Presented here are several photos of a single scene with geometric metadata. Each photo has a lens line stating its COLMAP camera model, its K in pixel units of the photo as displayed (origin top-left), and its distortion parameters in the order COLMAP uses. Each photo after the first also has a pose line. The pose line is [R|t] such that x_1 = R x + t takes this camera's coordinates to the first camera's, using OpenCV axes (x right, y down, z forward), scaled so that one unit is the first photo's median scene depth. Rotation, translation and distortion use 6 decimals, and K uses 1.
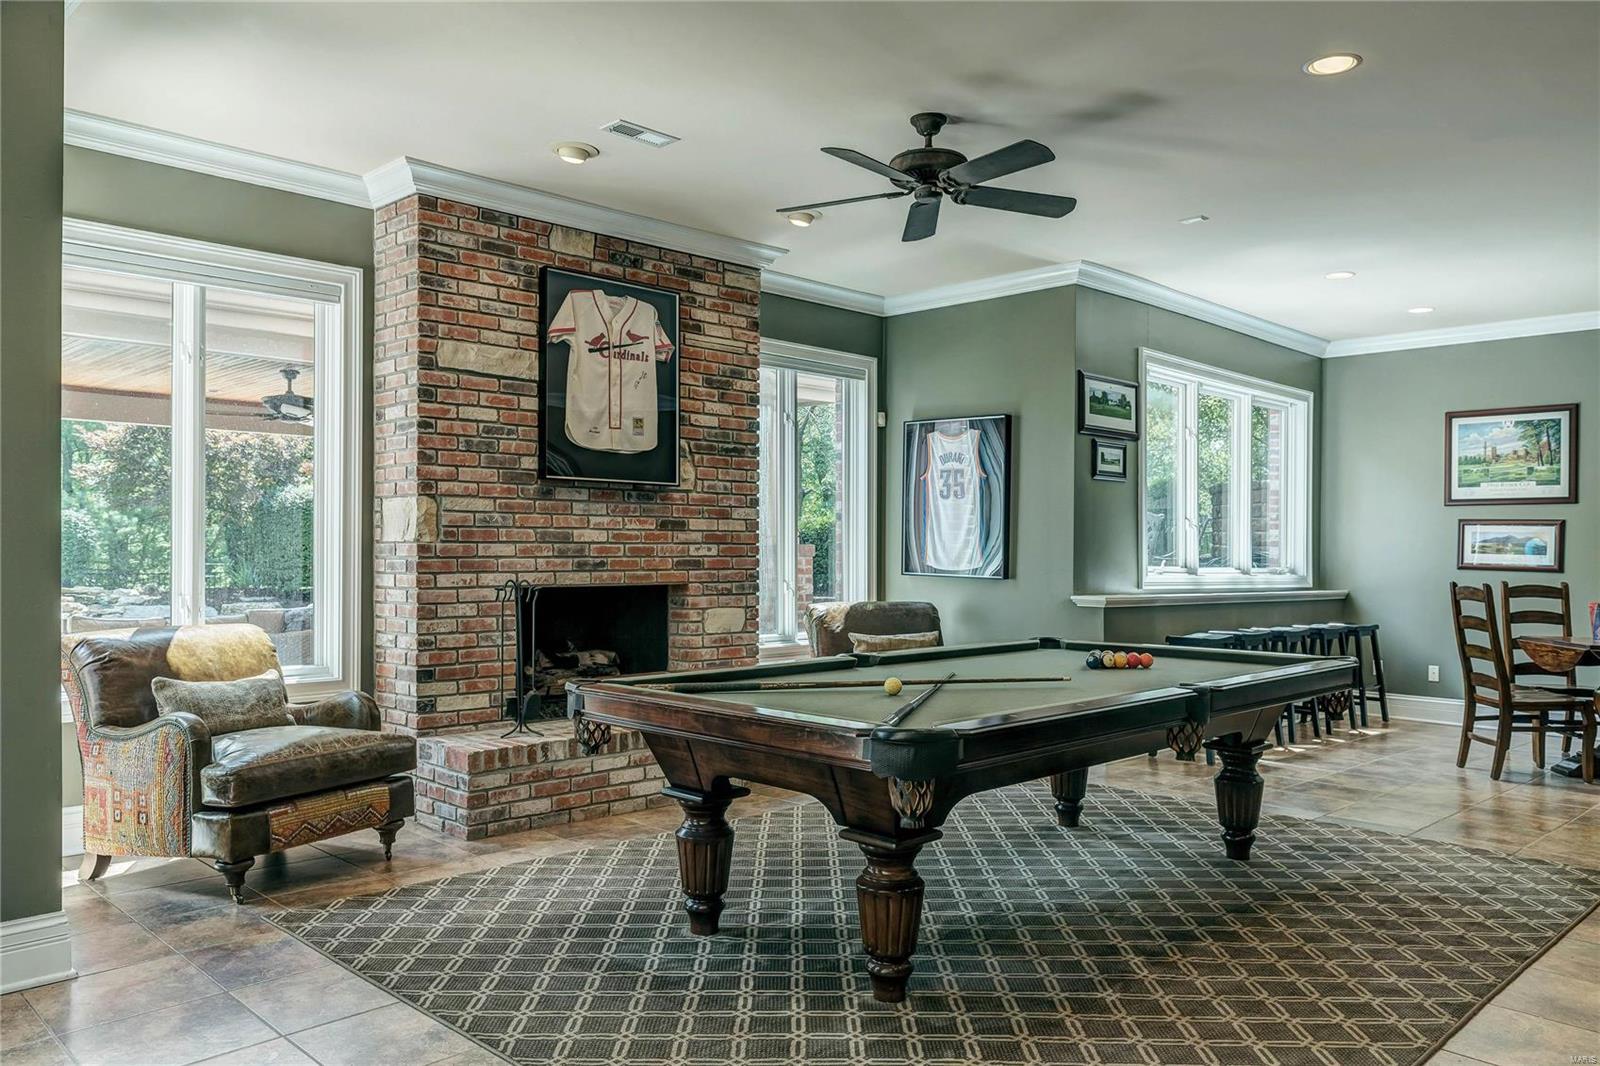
lens RADIAL K [[1173.2, 0, 805.1], [0, 1173.2, 549.6], [0, 0, 1]] dist [-0.001472, 0.006872]
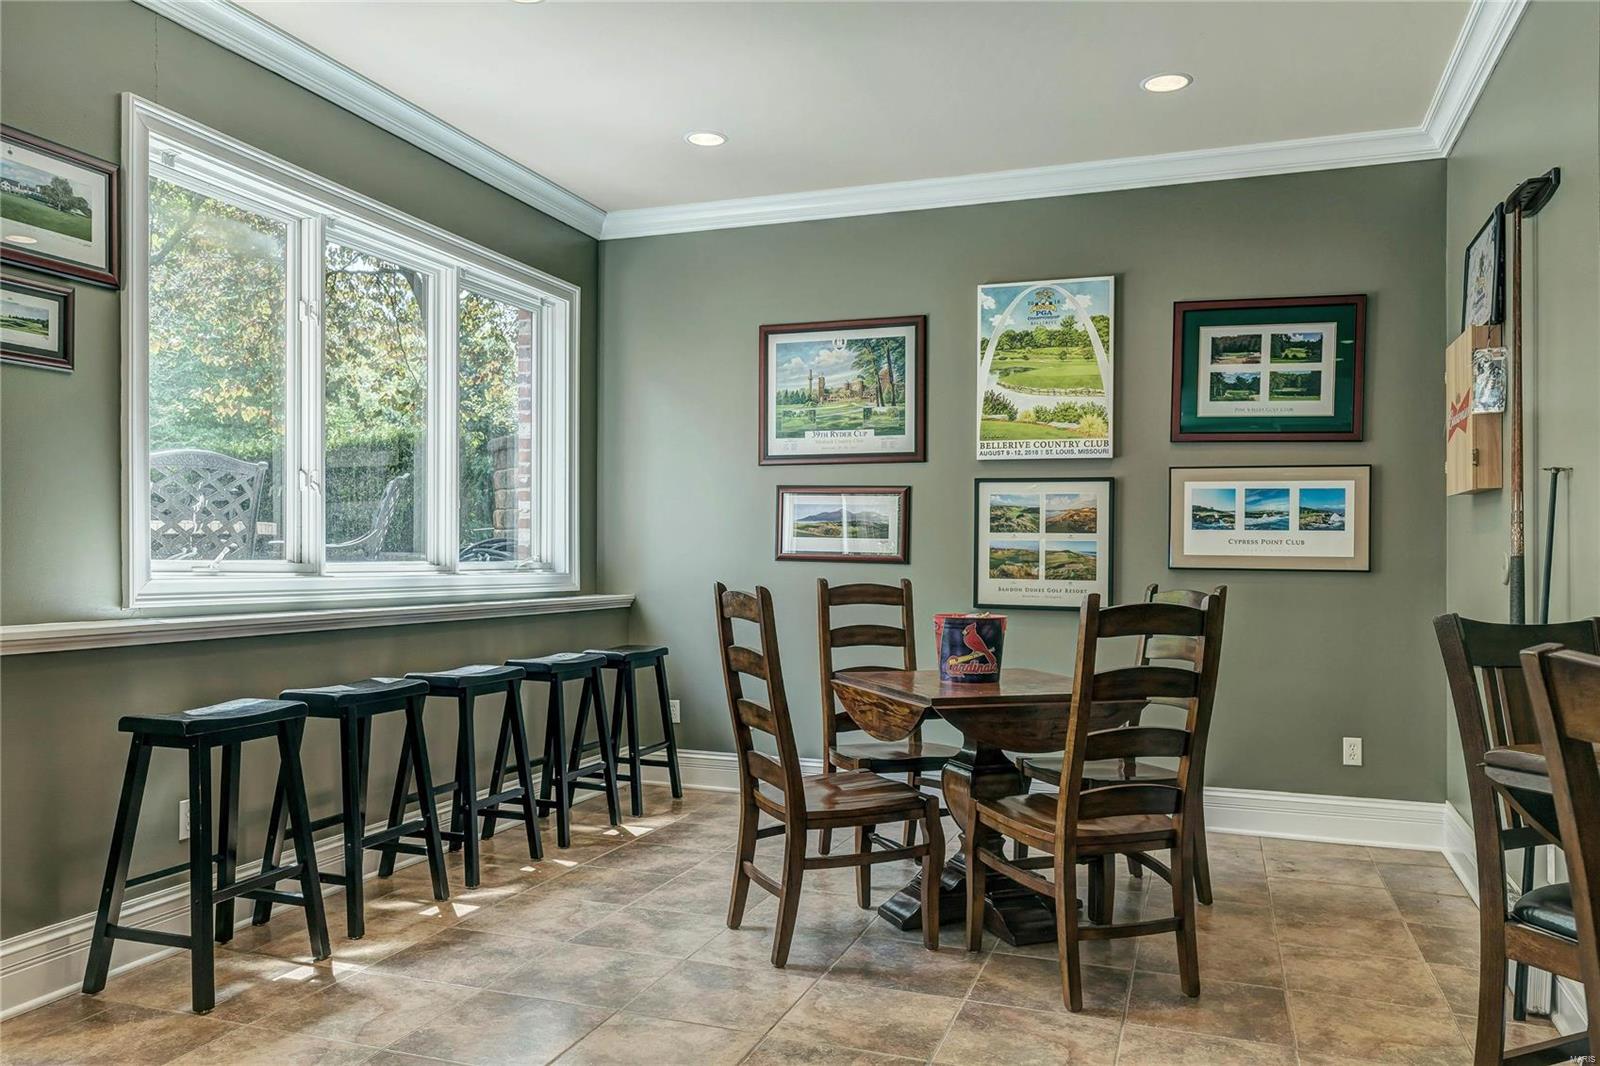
lens RADIAL K [[1173.2, 0, 791.7], [0, 1173.2, 540.0], [0, 0, 1]] dist [-0.001472, 0.006872]
pose [[0.901415, -0.001337, 0.432954, 0.315475], [0.003884, 0.999980, -0.004998, 0.009531], [-0.432939, 0.006186, 0.901402, 0.452817]]
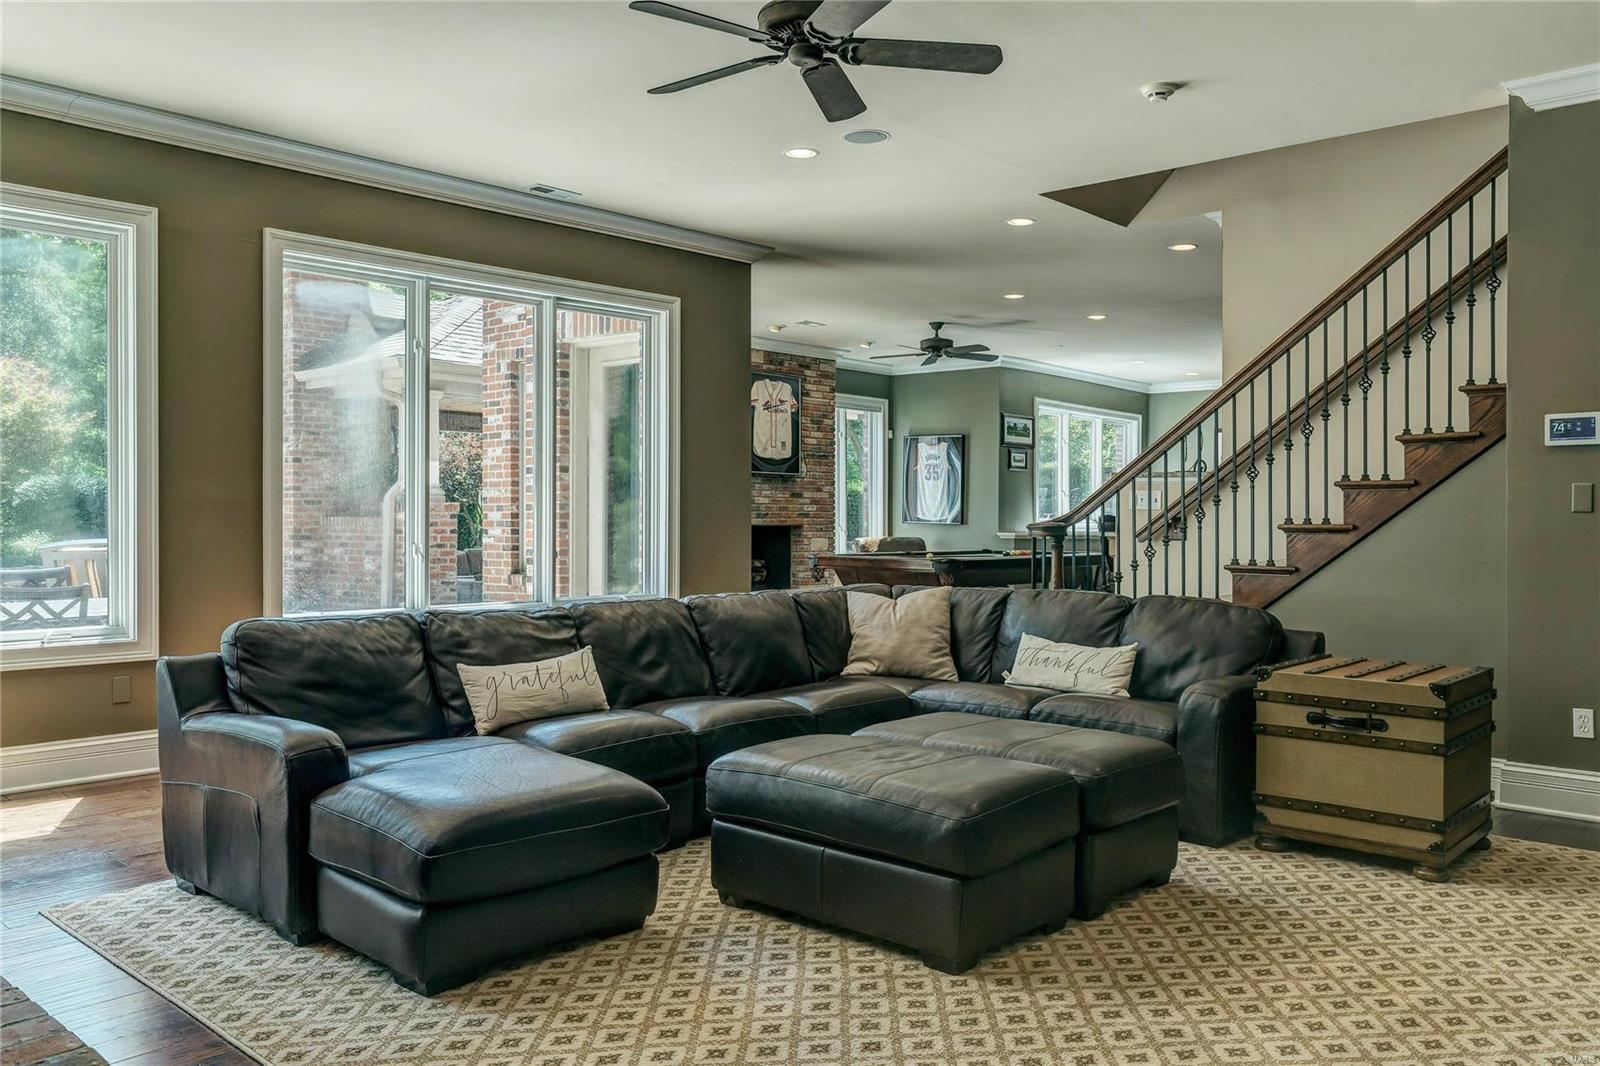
lens RADIAL K [[1191.5, 0, 800.0], [0, 1191.5, 528.0], [0, 0, 1]] dist [-0.011444, 0.001773]
pose [[0.998426, 0.000189, 0.056081, -0.178091], [-0.000814, 0.999938, 0.011130, 0.009994], [-0.056076, -0.011158, 0.998364, -0.809256]]
